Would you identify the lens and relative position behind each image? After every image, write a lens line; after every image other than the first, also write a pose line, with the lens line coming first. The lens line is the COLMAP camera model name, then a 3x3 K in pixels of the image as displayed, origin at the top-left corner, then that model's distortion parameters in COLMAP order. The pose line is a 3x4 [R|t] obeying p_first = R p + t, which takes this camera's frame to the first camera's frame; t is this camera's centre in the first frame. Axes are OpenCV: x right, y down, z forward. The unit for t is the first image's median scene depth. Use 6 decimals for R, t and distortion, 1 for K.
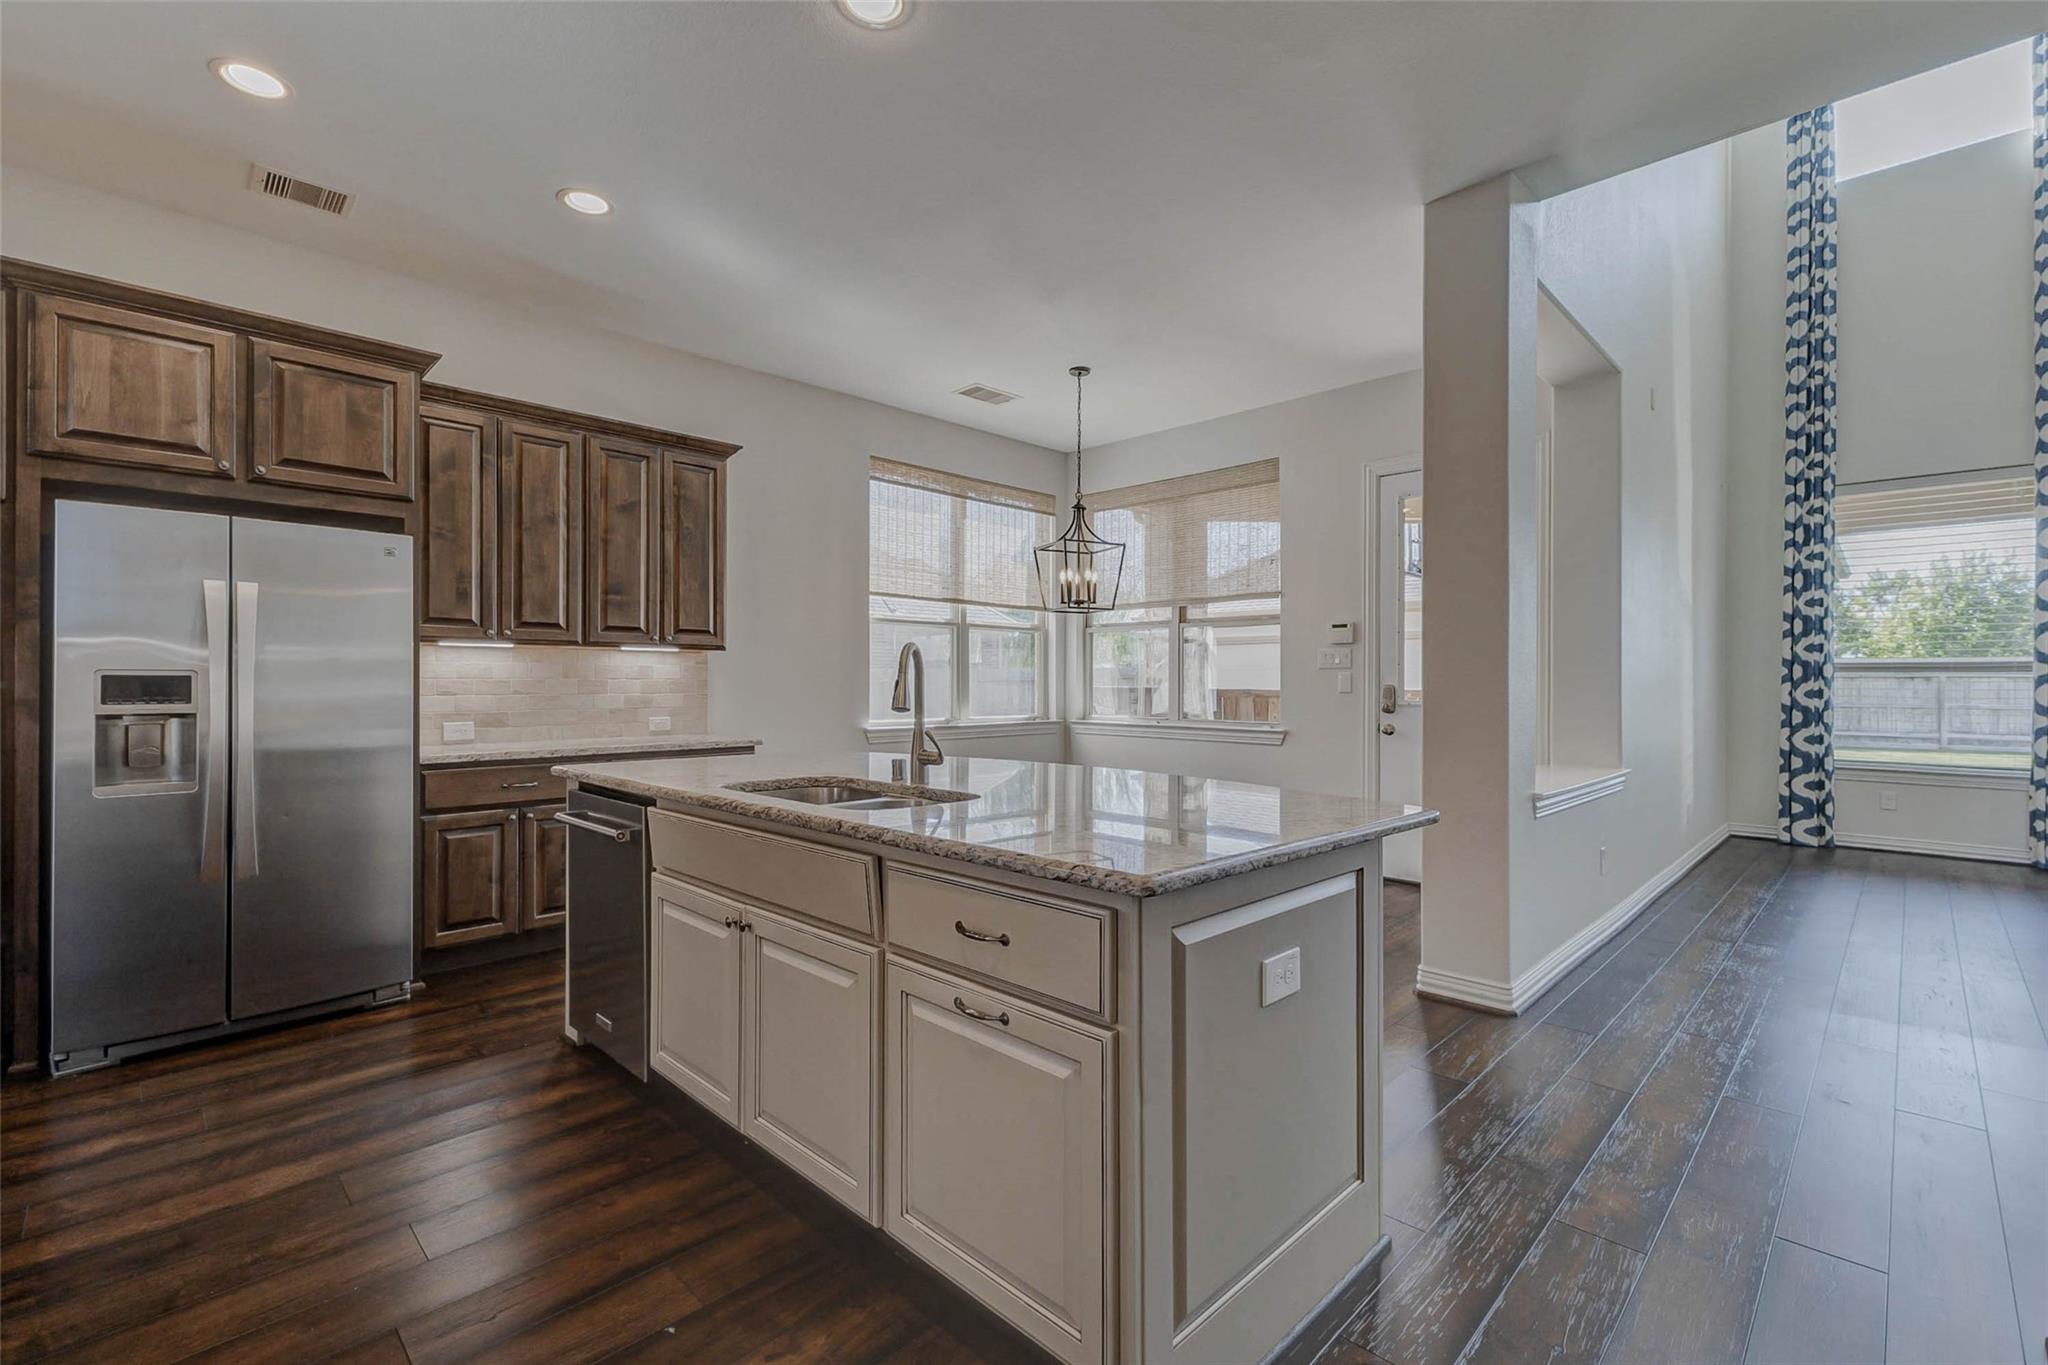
lens RADIAL K [[884.6, 0, 1017.4], [0, 884.6, 679.4], [0, 0, 1]] dist [0.002188, -0.000257]
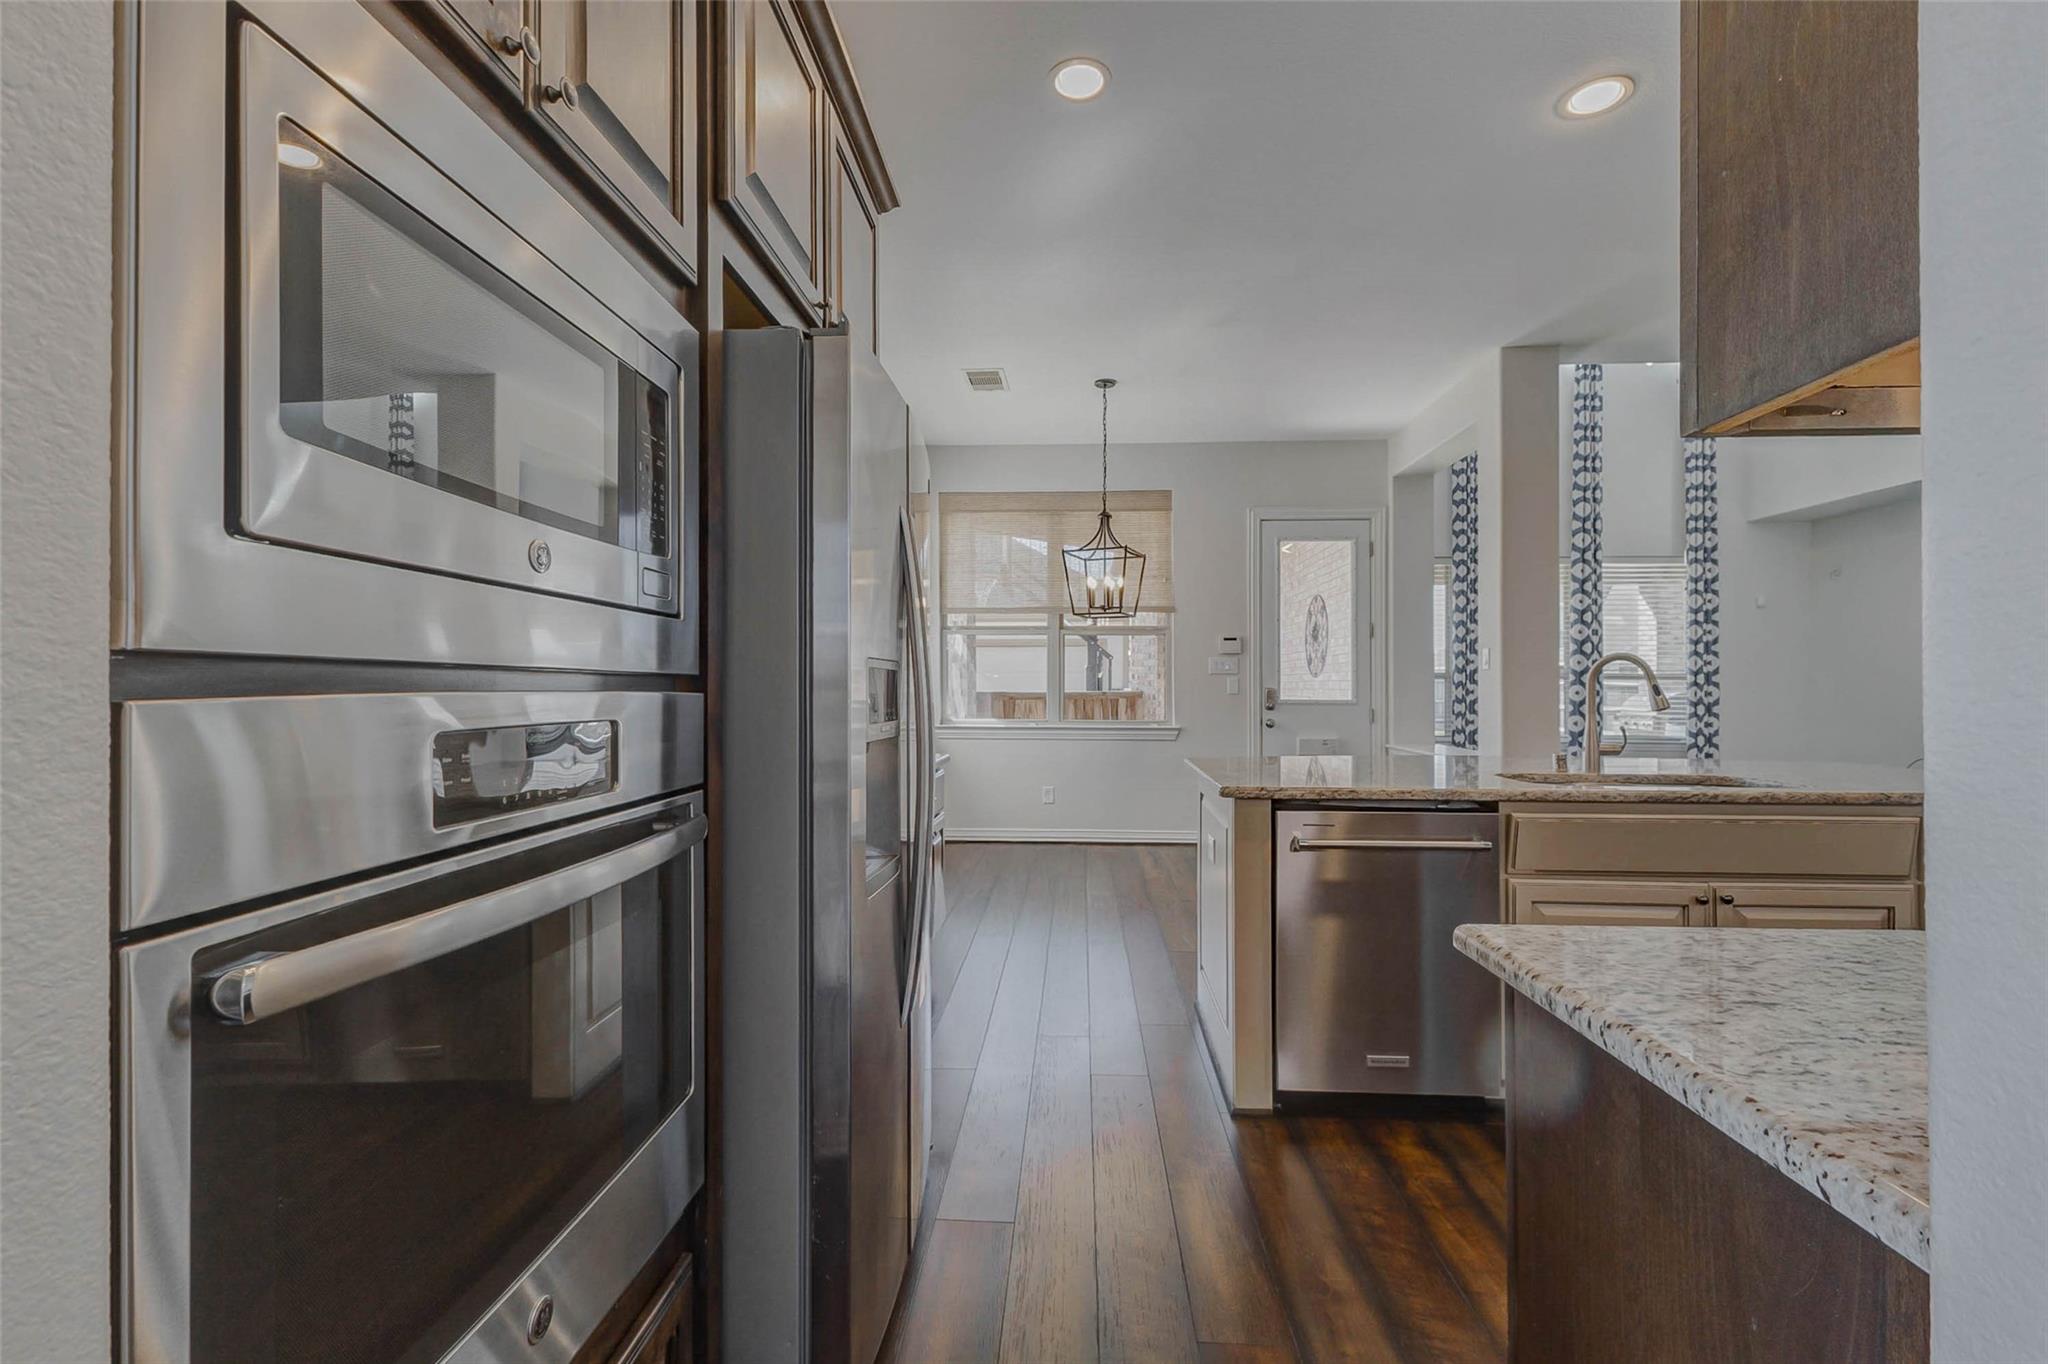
lens RADIAL K [[887.2, 0, 1024.0], [0, 887.2, 682.0], [0, 0, 1]] dist [-0.000141, -0.000111]
pose [[0.745155, 0.002328, 0.666887, -0.680033], [-0.003775, 0.999993, 0.000728, -0.001642], [-0.666880, -0.003060, 0.745158, 0.295410]]
